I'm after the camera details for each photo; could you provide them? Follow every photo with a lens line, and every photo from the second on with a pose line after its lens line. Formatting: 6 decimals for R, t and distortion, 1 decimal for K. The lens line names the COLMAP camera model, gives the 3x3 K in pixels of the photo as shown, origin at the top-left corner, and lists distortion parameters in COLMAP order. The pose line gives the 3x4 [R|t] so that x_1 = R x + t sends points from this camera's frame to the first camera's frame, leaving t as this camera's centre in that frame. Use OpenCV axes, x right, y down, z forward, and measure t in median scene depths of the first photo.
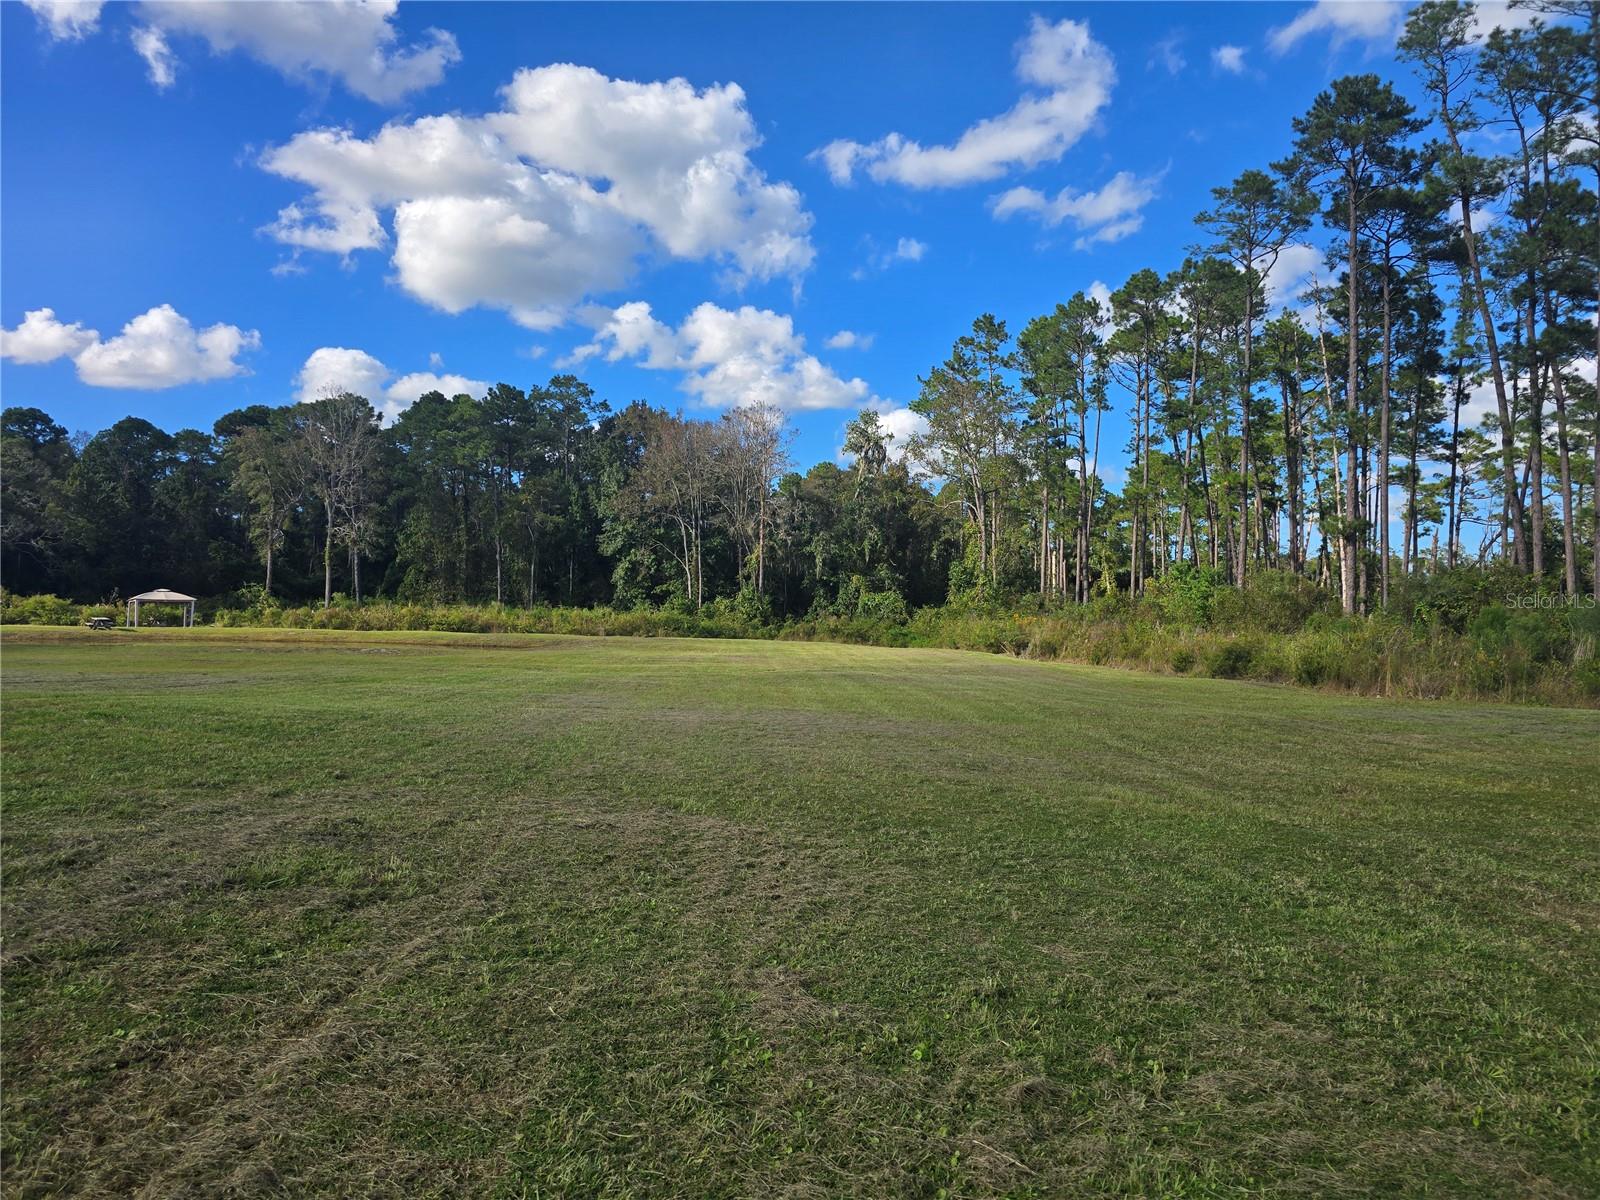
lens RADIAL K [[1081.8, 0, 800.0], [0, 1081.8, 600.0], [0, 0, 1]] dist [0.044428, -0.059465]
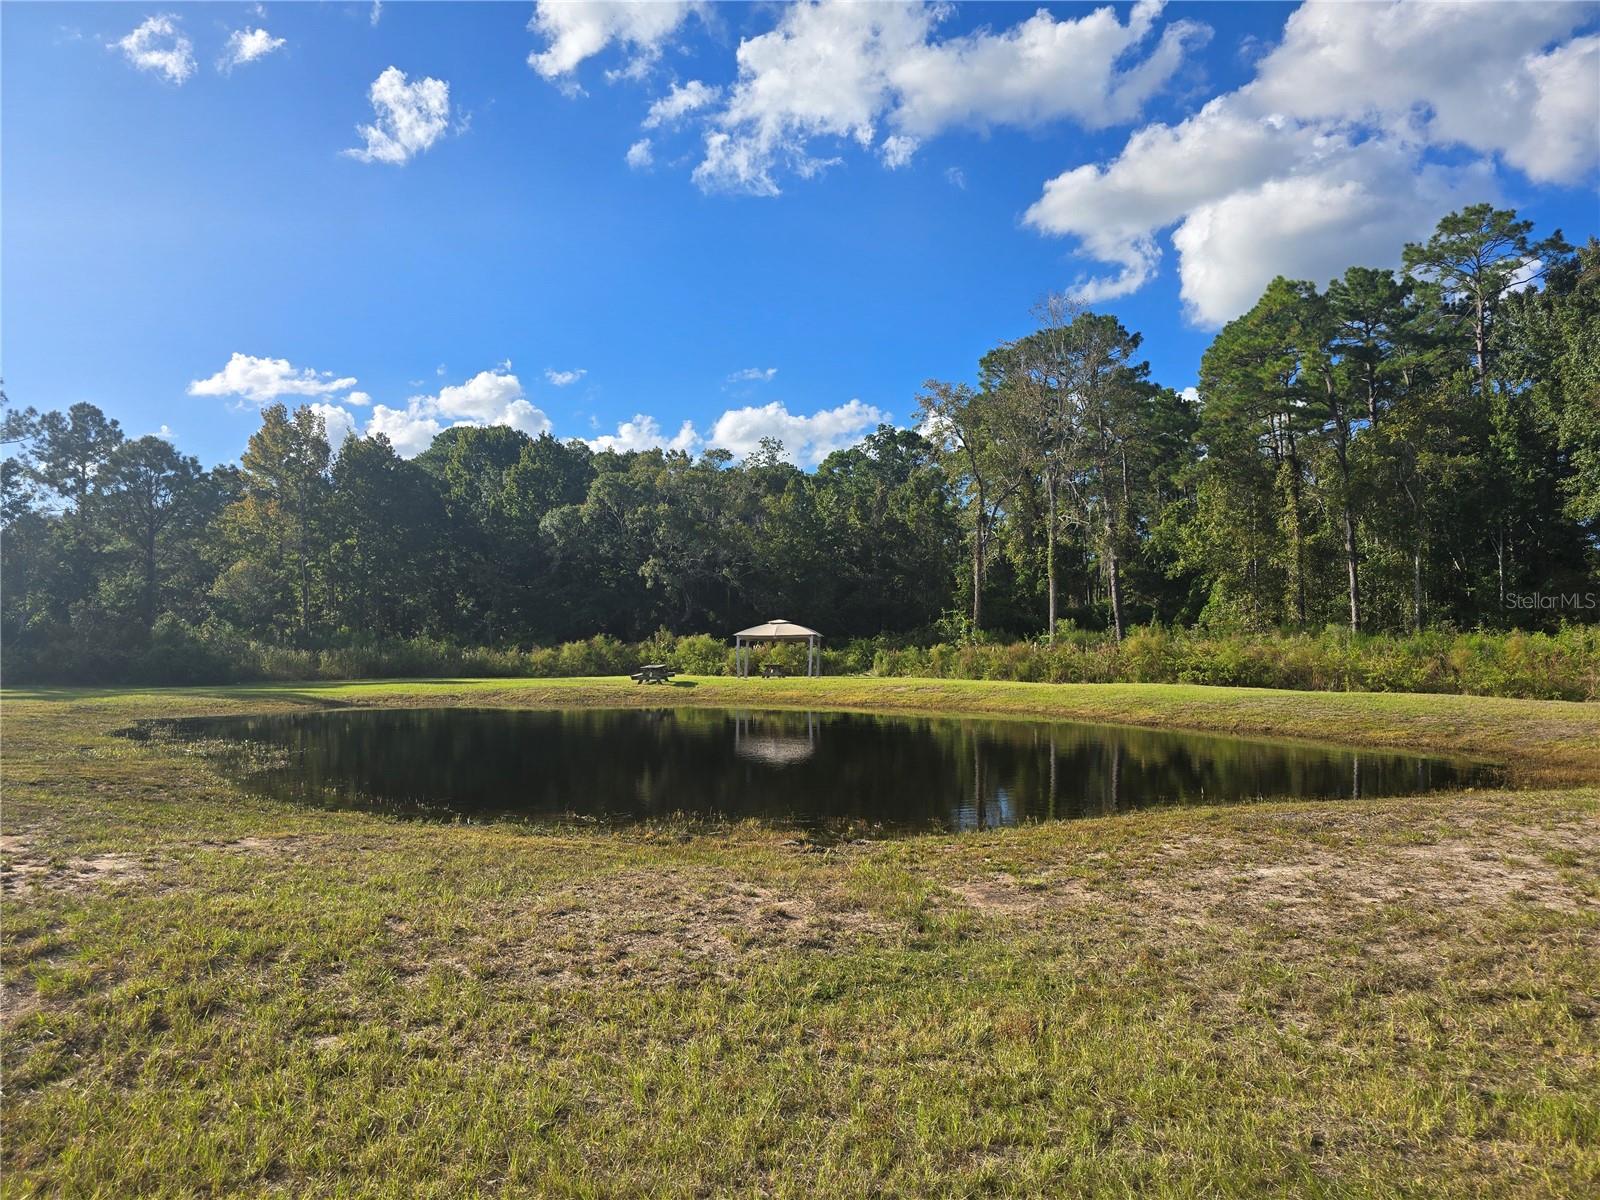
lens RADIAL K [[1081.8, 0, 800.0], [0, 1081.8, 600.0], [0, 0, 1]] dist [0.044428, -0.059465]
pose [[0.706532, -0.053647, -0.705645, -0.090960], [0.026122, 0.998420, -0.049751, 0.008854], [0.707199, 0.016717, 0.706817, 0.442101]]
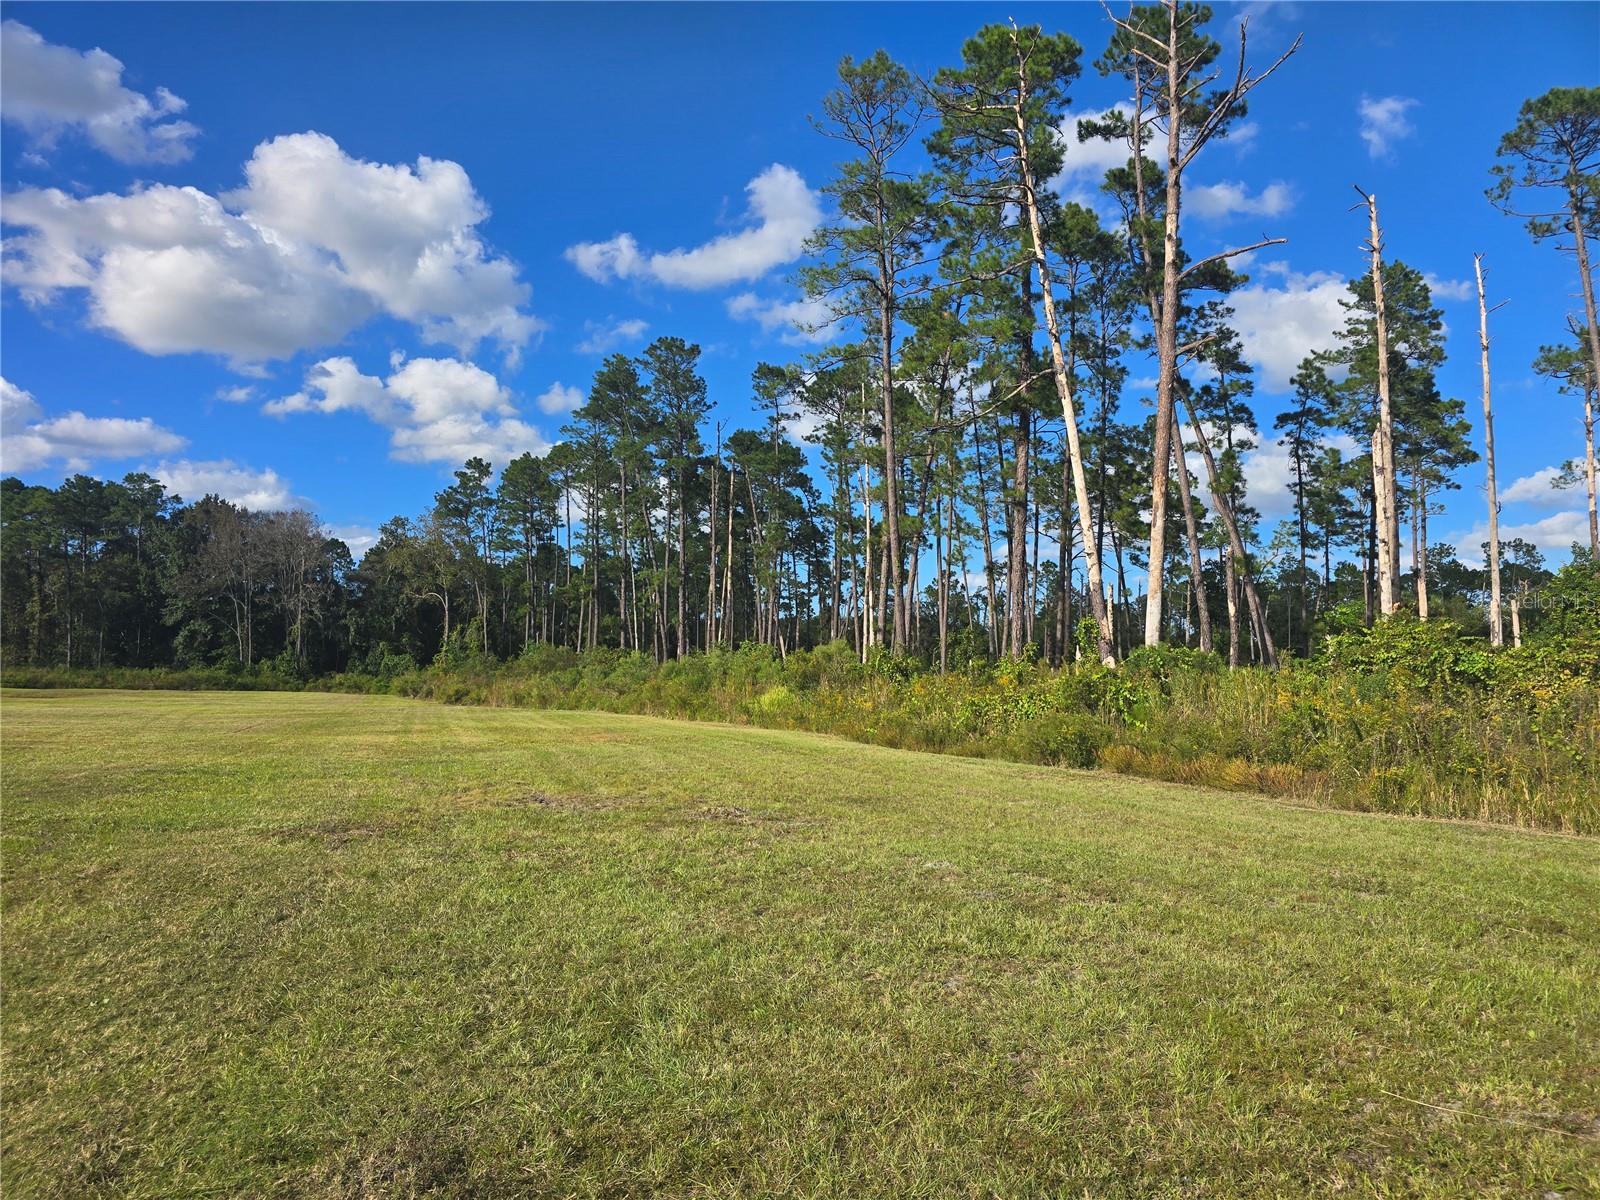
lens RADIAL K [[1081.8, 0, 800.0], [0, 1081.8, 600.0], [0, 0, 1]] dist [0.044428, -0.059465]
pose [[0.956064, 0.010506, 0.292971, 0.150139], [0.003878, 0.998817, -0.048473, -0.007398], [-0.293133, 0.047479, 0.954892, -0.410647]]
